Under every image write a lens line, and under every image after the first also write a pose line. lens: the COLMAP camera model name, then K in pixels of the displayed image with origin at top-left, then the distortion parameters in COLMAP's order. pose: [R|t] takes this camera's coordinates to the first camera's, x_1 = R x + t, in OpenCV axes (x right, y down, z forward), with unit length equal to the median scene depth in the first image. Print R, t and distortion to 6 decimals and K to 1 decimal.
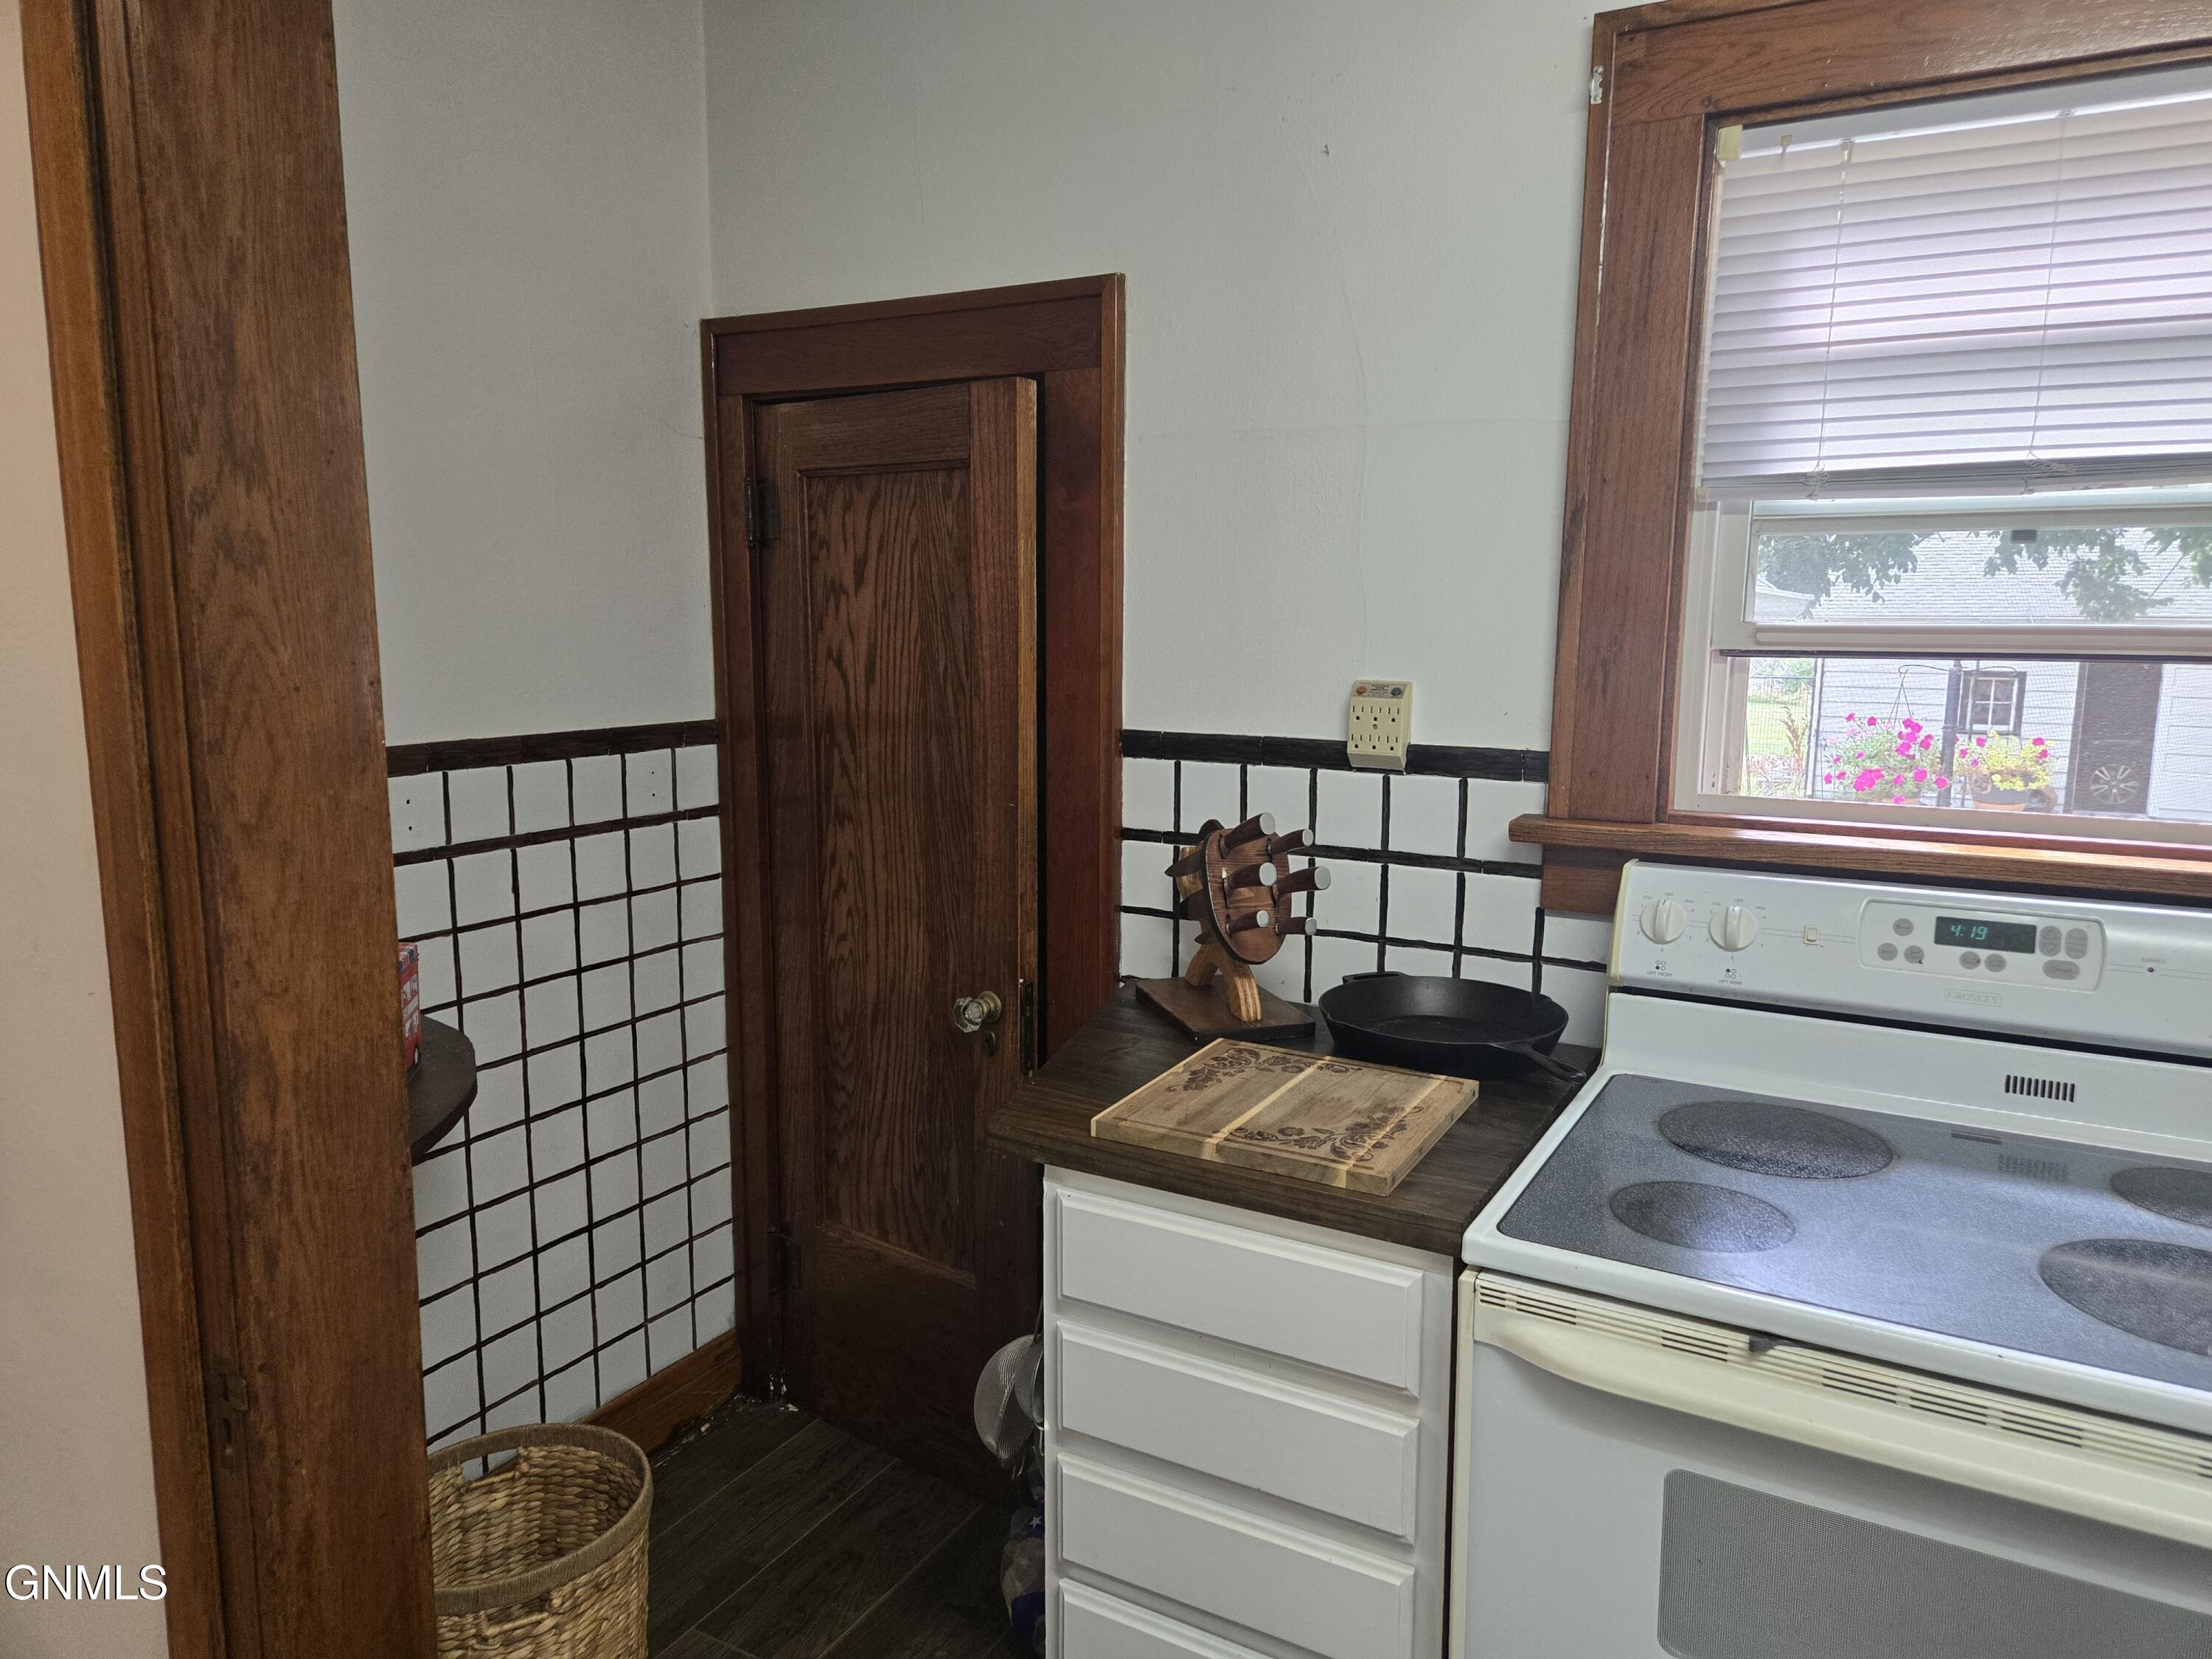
lens RADIAL K [[1466.0, 0, 1106.0], [0, 1466.0, 829.5], [0, 0, 1]] dist [-0.002835, -0.001408]
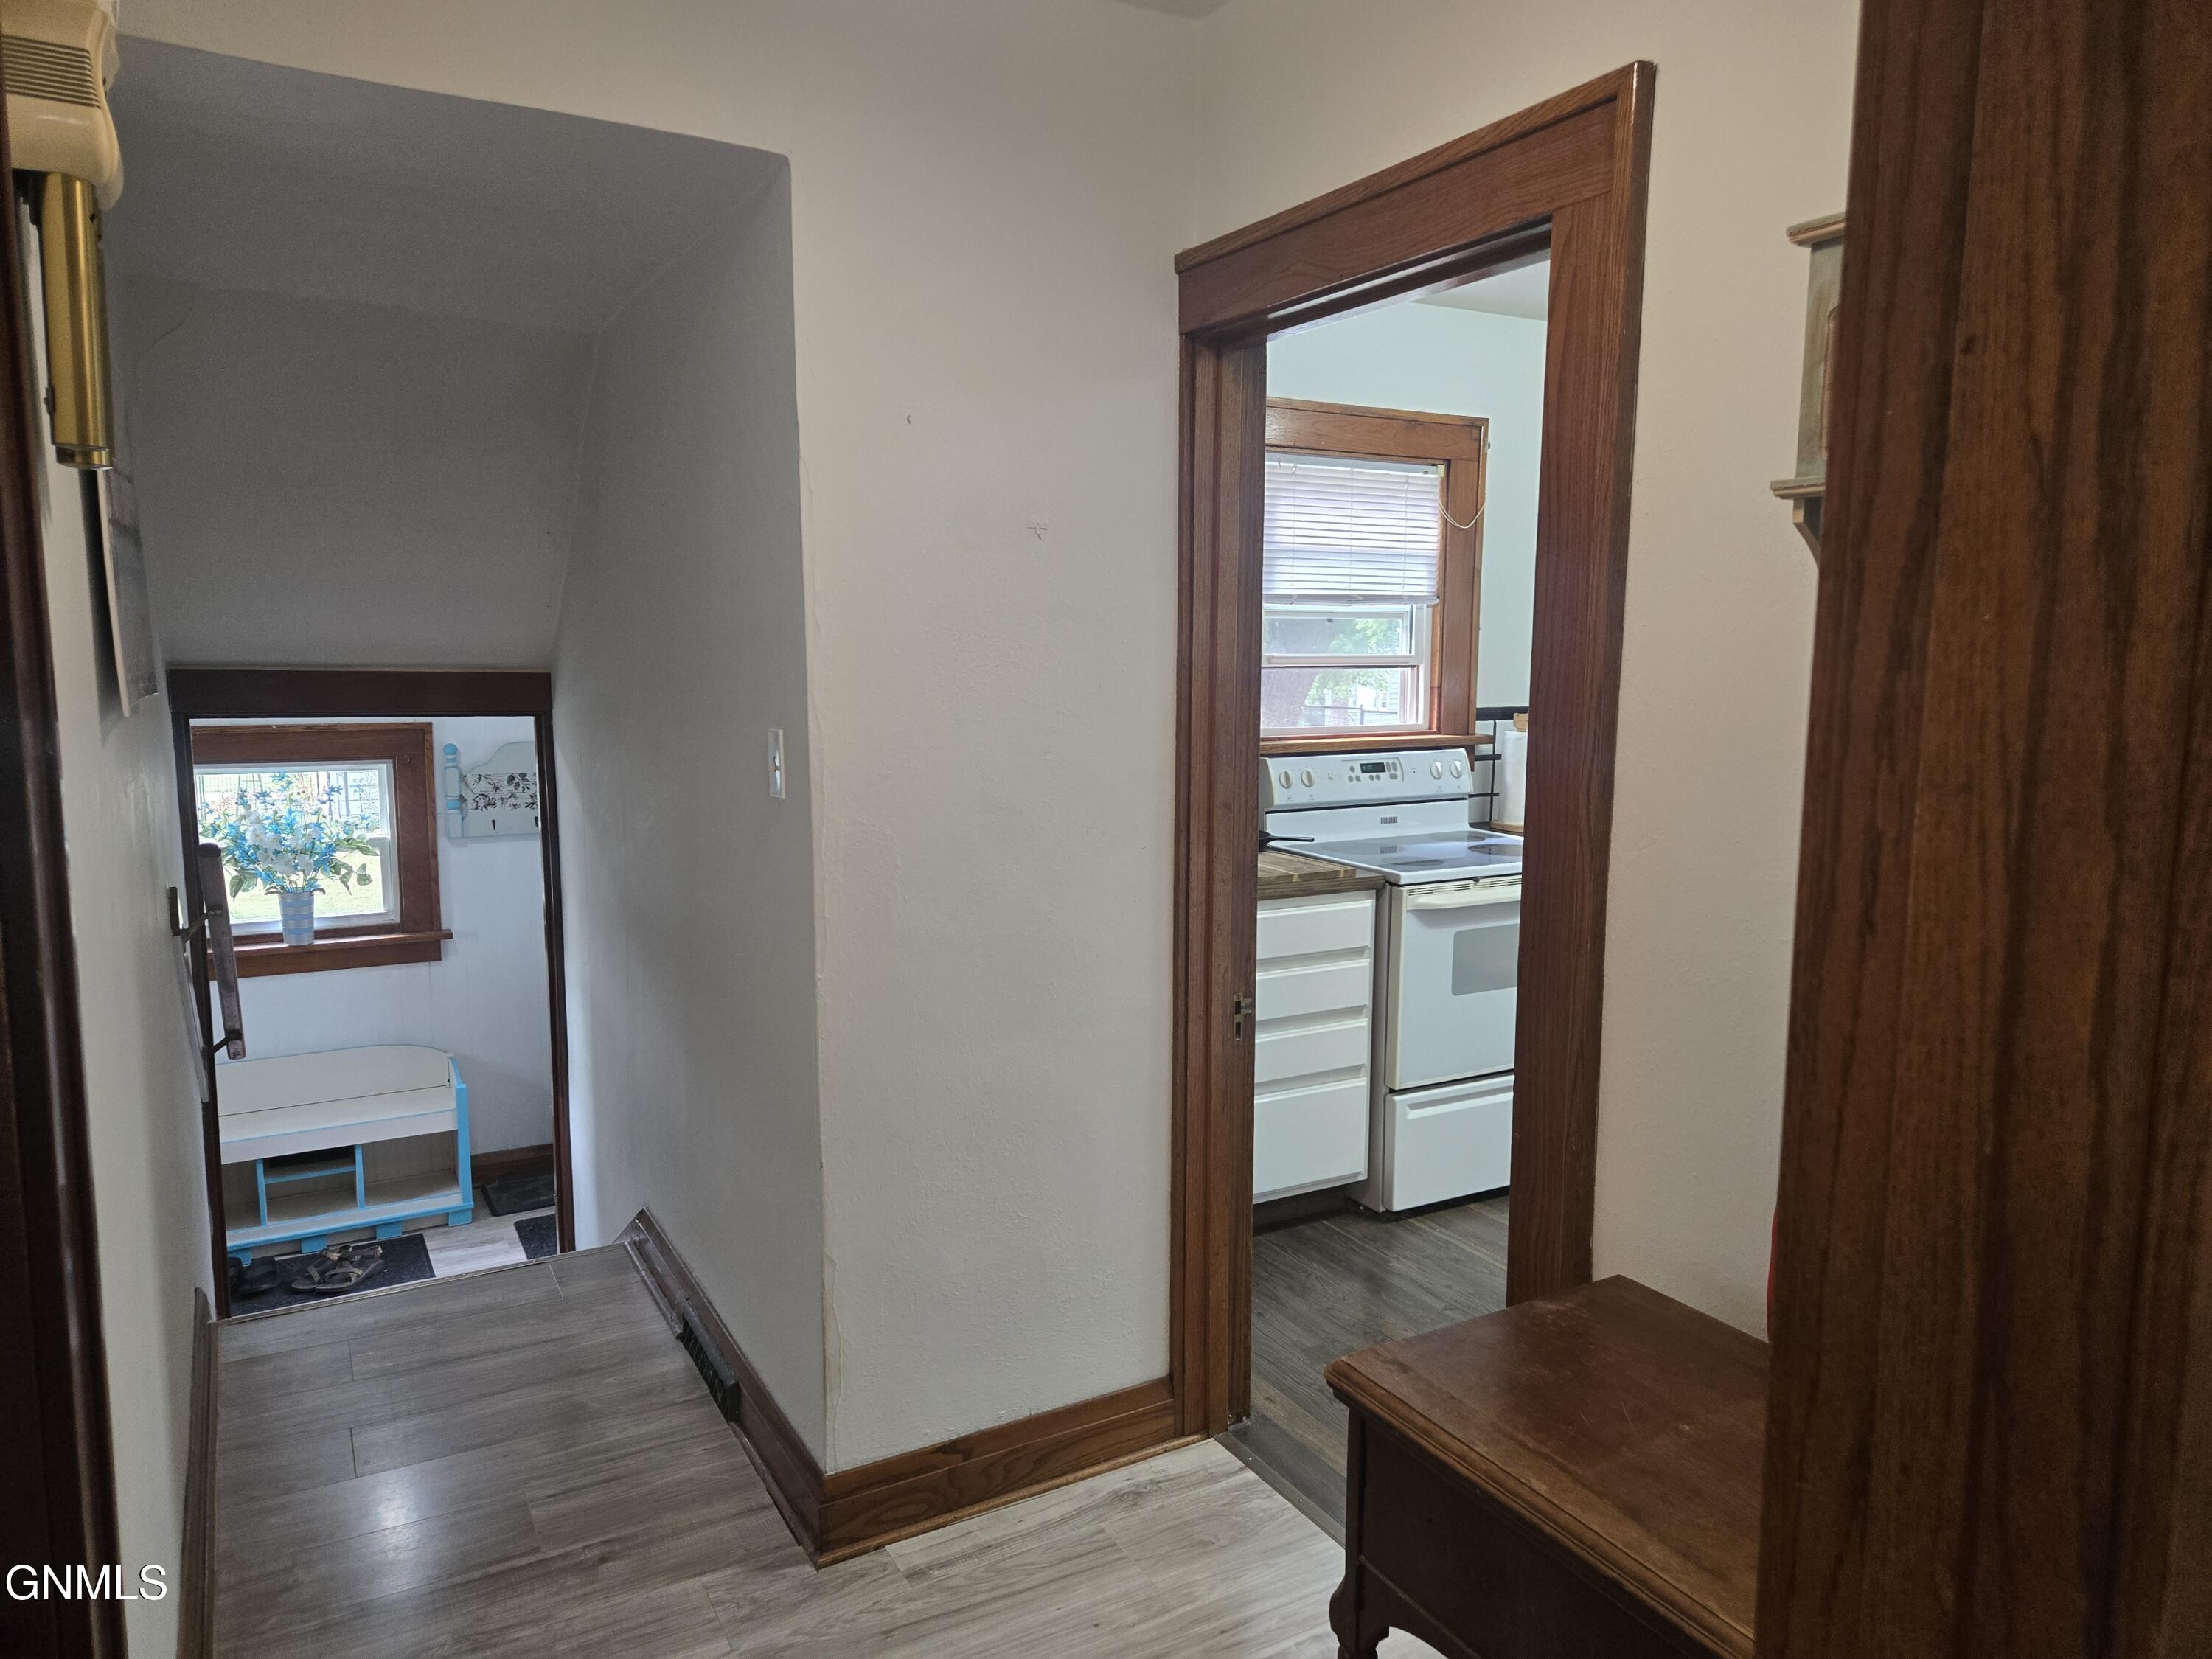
lens RADIAL K [[1466.0, 0, 1106.0], [0, 1466.0, 829.5], [0, 0, 1]] dist [-0.002835, -0.001408]
pose [[0.521037, -0.117665, 0.845385, -2.025397], [0.120430, 0.990678, 0.063663, -0.049832], [-0.844995, 0.068639, 0.530351, -0.028815]]
